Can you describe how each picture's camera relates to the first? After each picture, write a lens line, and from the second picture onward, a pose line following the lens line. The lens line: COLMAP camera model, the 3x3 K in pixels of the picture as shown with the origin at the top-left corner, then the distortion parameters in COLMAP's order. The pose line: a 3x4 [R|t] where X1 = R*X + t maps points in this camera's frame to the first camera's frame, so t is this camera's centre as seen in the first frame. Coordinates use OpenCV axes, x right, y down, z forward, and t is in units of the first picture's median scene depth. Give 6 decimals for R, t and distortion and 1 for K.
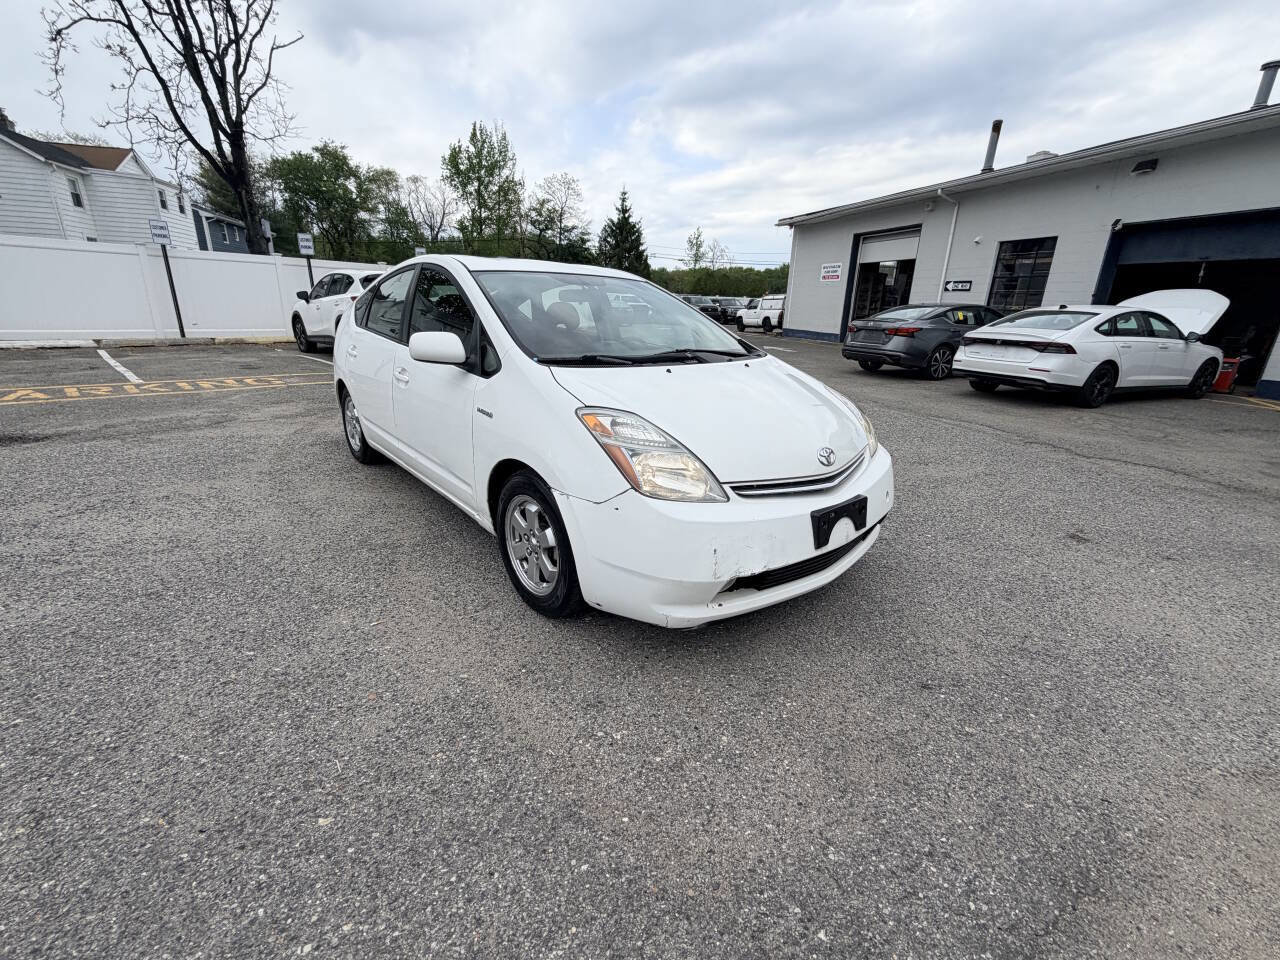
lens RADIAL K [[545.3, 0, 640.2], [0, 545.3, 474.7], [0, 0, 1]] dist [0.000219, -0.000291]
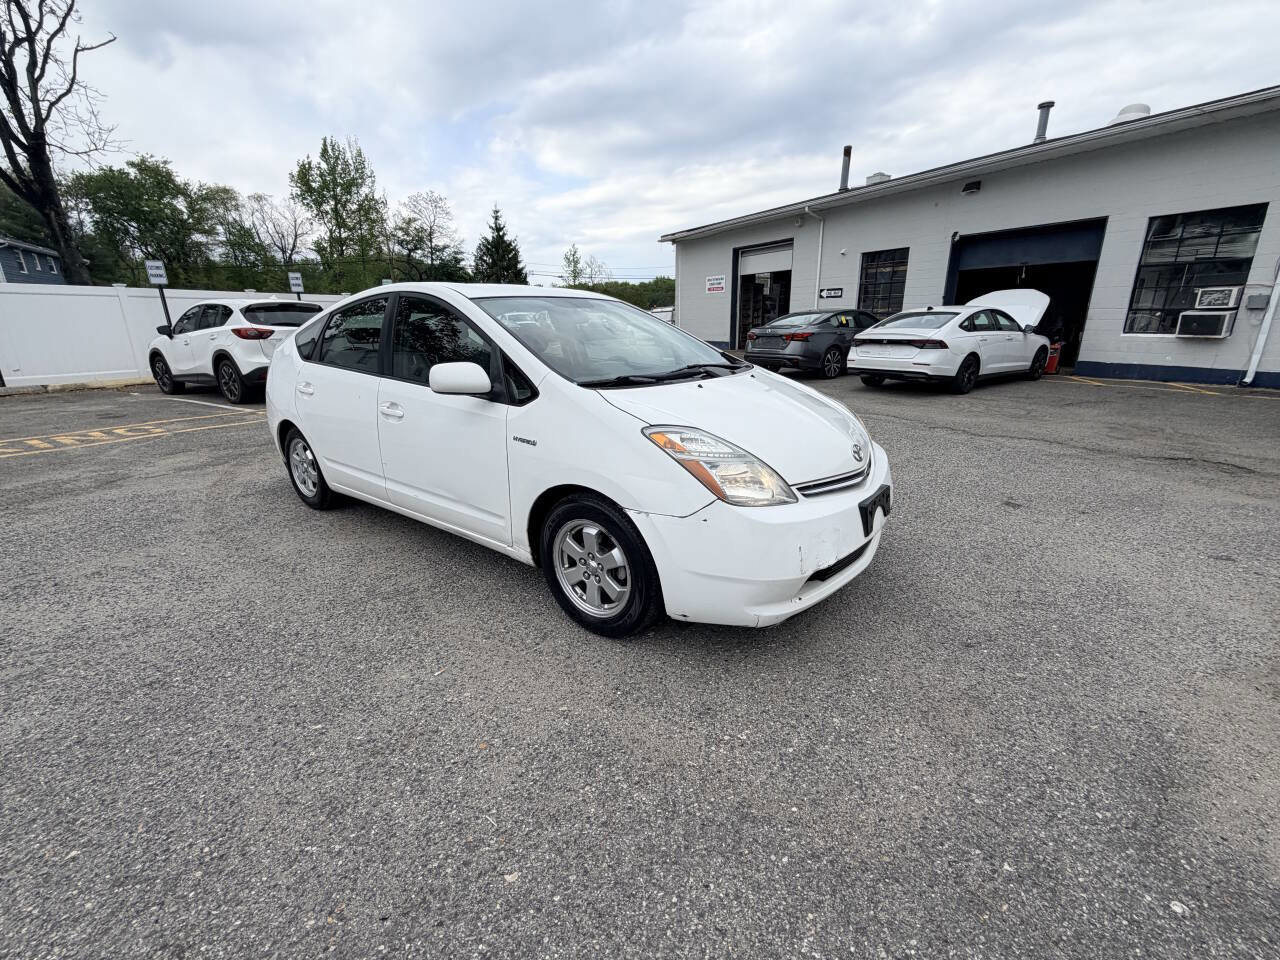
lens RADIAL K [[545.3, 0, 639.6], [0, 545.3, 475.2], [0, 0, 1]] dist [0.000219, -0.000291]
pose [[0.976994, -0.098290, 0.189269, -0.049534], [0.102928, 0.994579, -0.014811, -0.003005], [-0.186787, 0.033952, 0.981814, -0.000476]]
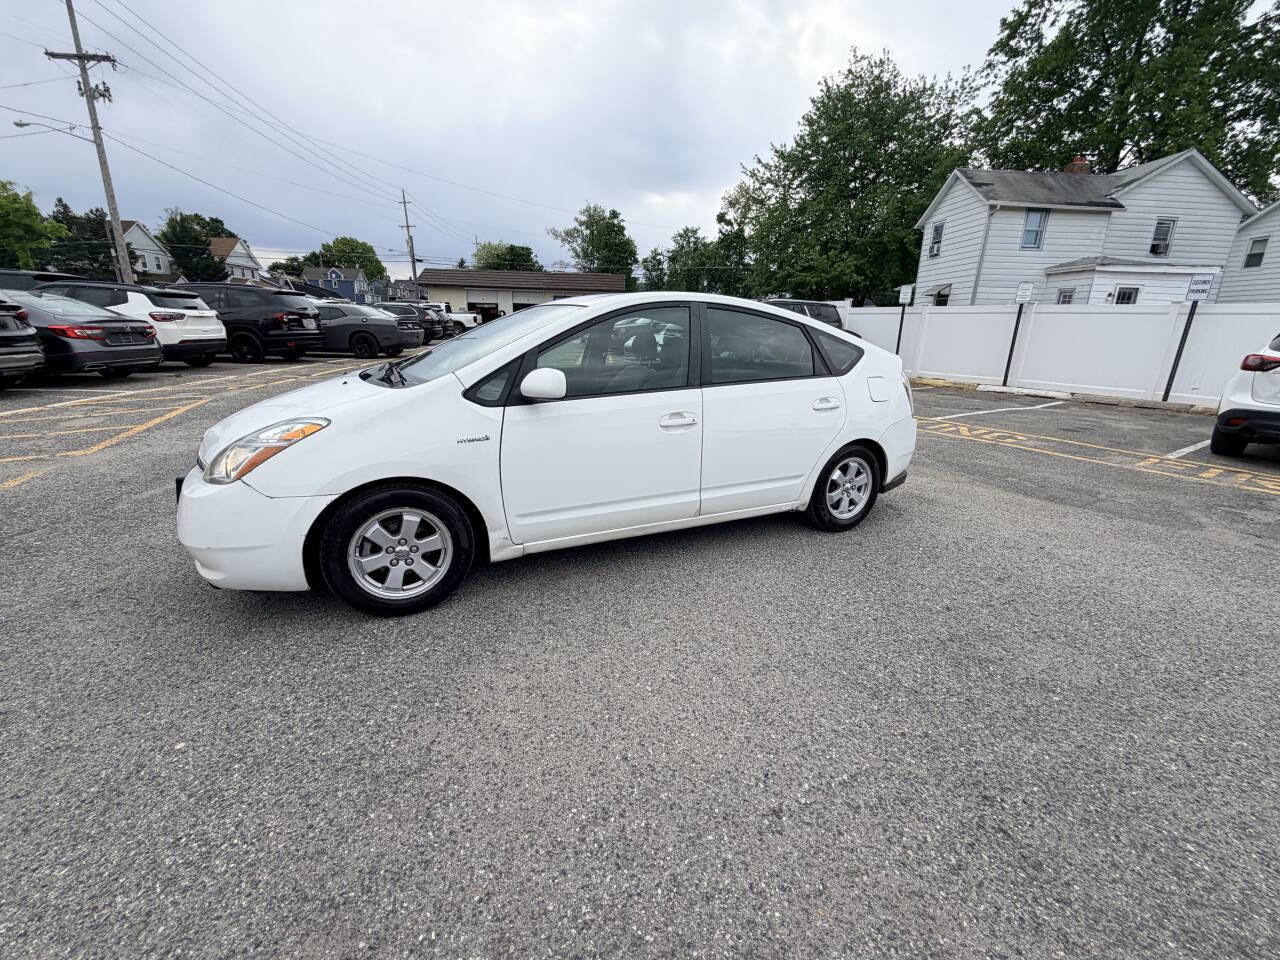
lens RADIAL K [[545.3, 0, 645.4], [0, 545.3, 481.6], [0, 0, 1]] dist [0.000219, -0.000291]
pose [[-0.215405, 0.227492, -0.949657, 0.216737], [-0.328720, 0.898840, 0.289880, -0.103385], [0.919535, 0.374613, -0.118833, 0.343266]]
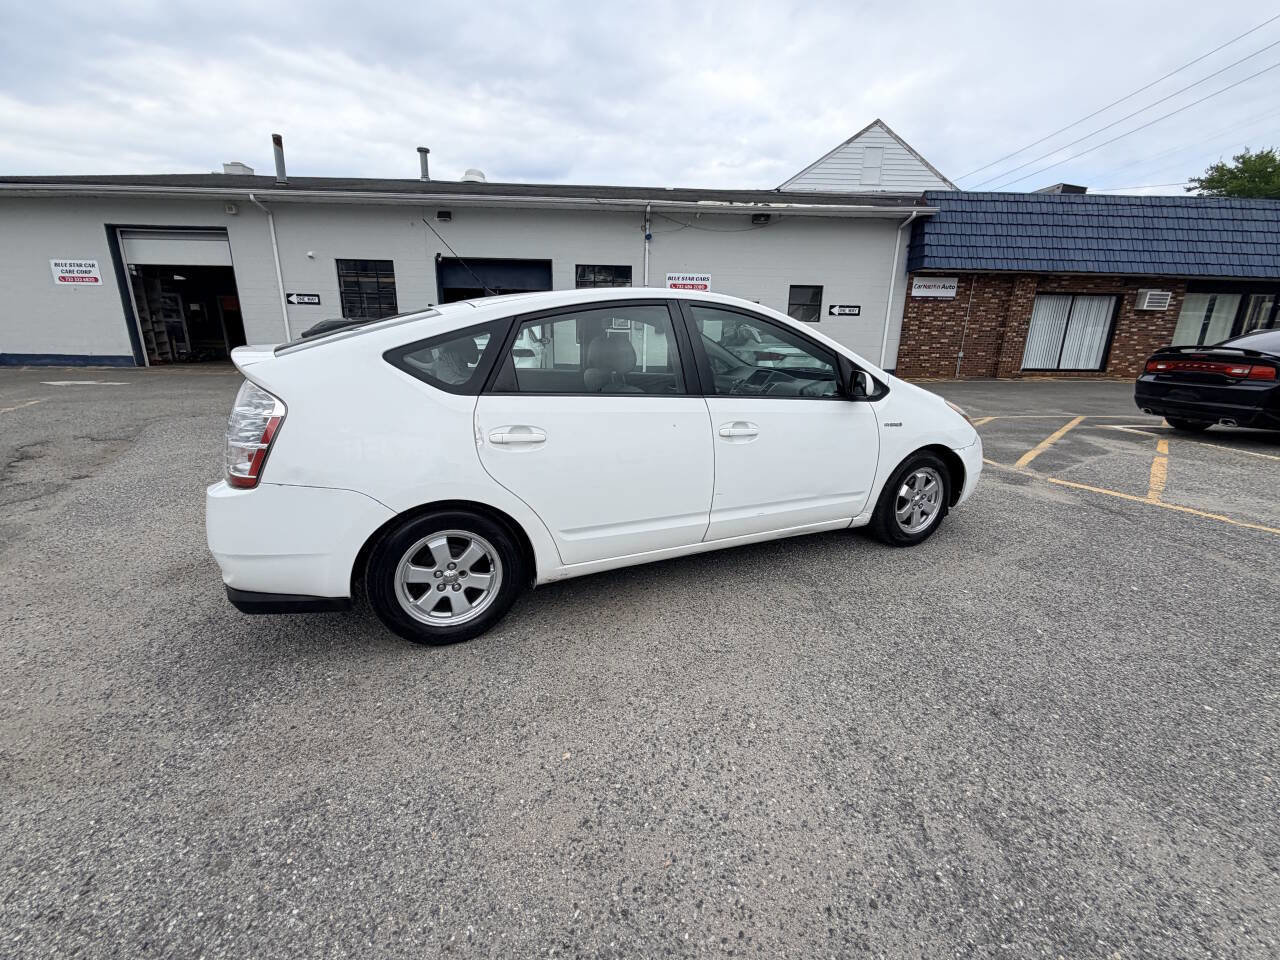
lens RADIAL K [[545.3, 0, 641.7], [0, 545.3, 478.7], [0, 0, 1]] dist [0.000219, -0.000291]
pose [[0.266126, -0.279799, 0.922437, -0.308646], [0.283775, 0.937280, 0.202432, -0.078271], [-0.921221, 0.207892, 0.328834, 0.208166]]
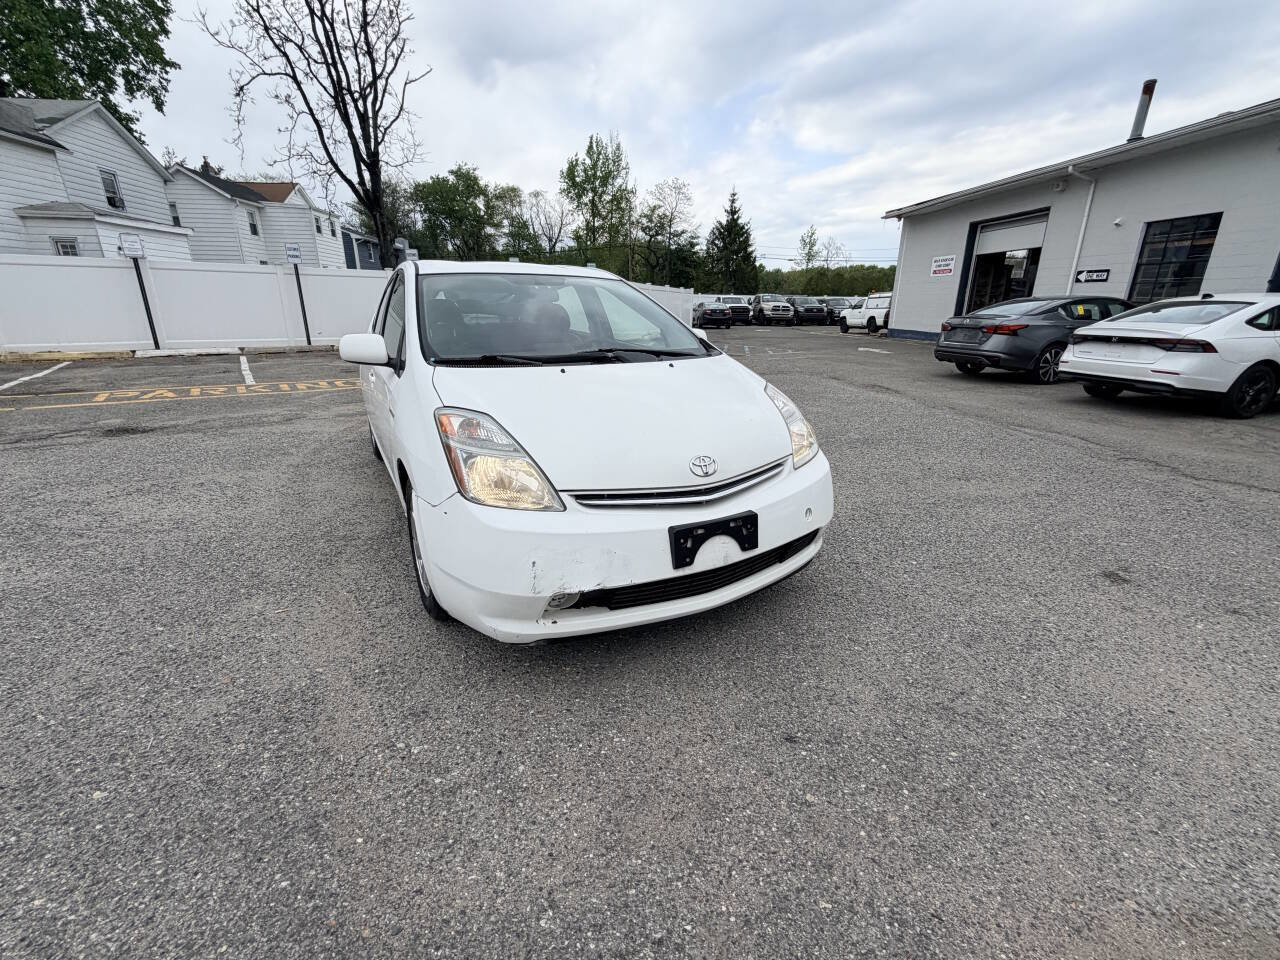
lens RADIAL K [[545.3, 0, 640.2], [0, 545.3, 474.0], [0, 0, 1]] dist [0.000219, -0.000291]
pose [[0.980538, 0.035539, -0.193083, 0.066415], [-0.036906, 0.999313, -0.003485, -0.002286], [0.192827, 0.010543, 0.981176, 0.016670]]
